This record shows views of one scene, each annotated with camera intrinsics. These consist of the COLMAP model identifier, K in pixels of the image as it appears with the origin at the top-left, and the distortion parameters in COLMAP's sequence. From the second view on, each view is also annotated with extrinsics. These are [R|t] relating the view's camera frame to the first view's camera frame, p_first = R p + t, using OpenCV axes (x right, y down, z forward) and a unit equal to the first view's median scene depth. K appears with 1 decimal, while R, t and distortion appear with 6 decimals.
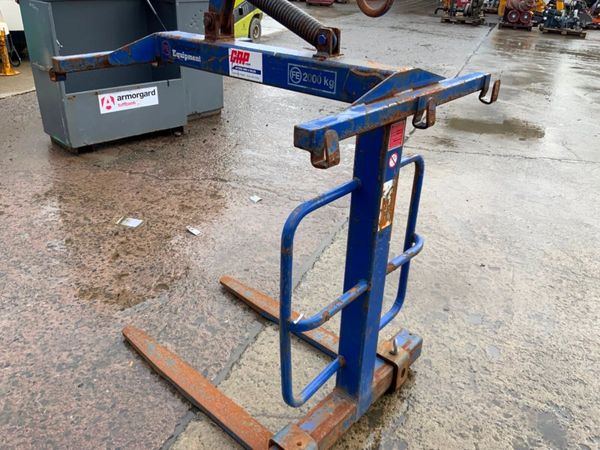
lens RADIAL K [[494.6, 0, 300.6], [0, 494.6, 227.7], [0, 0, 1]] dist [0.074560, -0.142024]
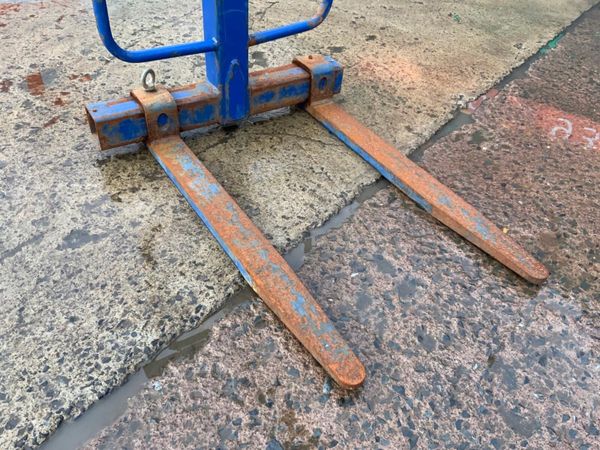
lens RADIAL K [[494.6, 0, 300.6], [0, 494.6, 227.7], [0, 0, 1]] dist [0.074560, -0.142024]
pose [[-0.956190, -0.256873, 0.140419, -0.113607], [0.040575, 0.358742, 0.932555, -0.221560], [-0.289922, 0.897397, -0.332603, 0.835789]]
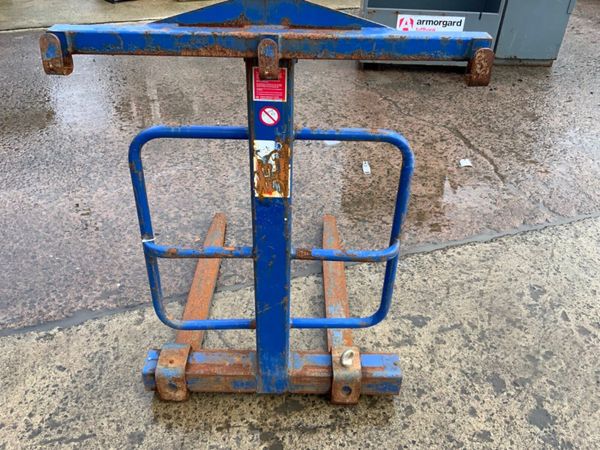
lens RADIAL K [[494.6, 0, 300.6], [0, 494.6, 227.7], [0, 0, 1]] dist [0.074560, -0.142024]
pose [[0.656783, 0.429690, -0.619680, 0.338874], [-0.352336, 0.901415, 0.251615, -0.082714], [0.666705, 0.053079, 0.743429, 0.195755]]
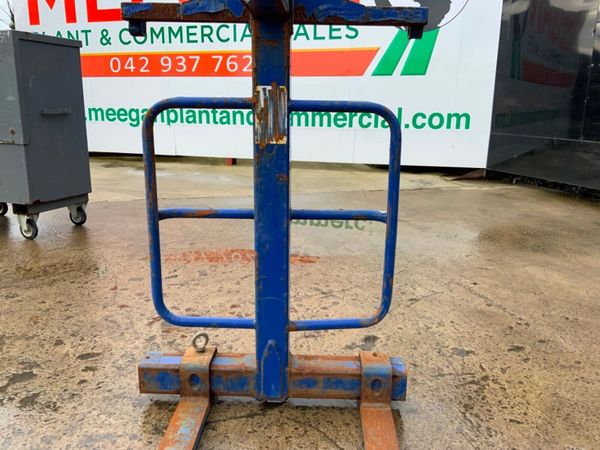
lens RADIAL K [[500.0, 0, 302.7], [0, 500.0, 224.4], [0, 0, 1]] dist [0.086861, -0.153511]
pose [[-0.633685, -0.229352, 0.738810, -0.302172], [0.331030, 0.782790, 0.526933, -0.184100], [-0.699186, 0.578479, -0.420120, 0.679646]]
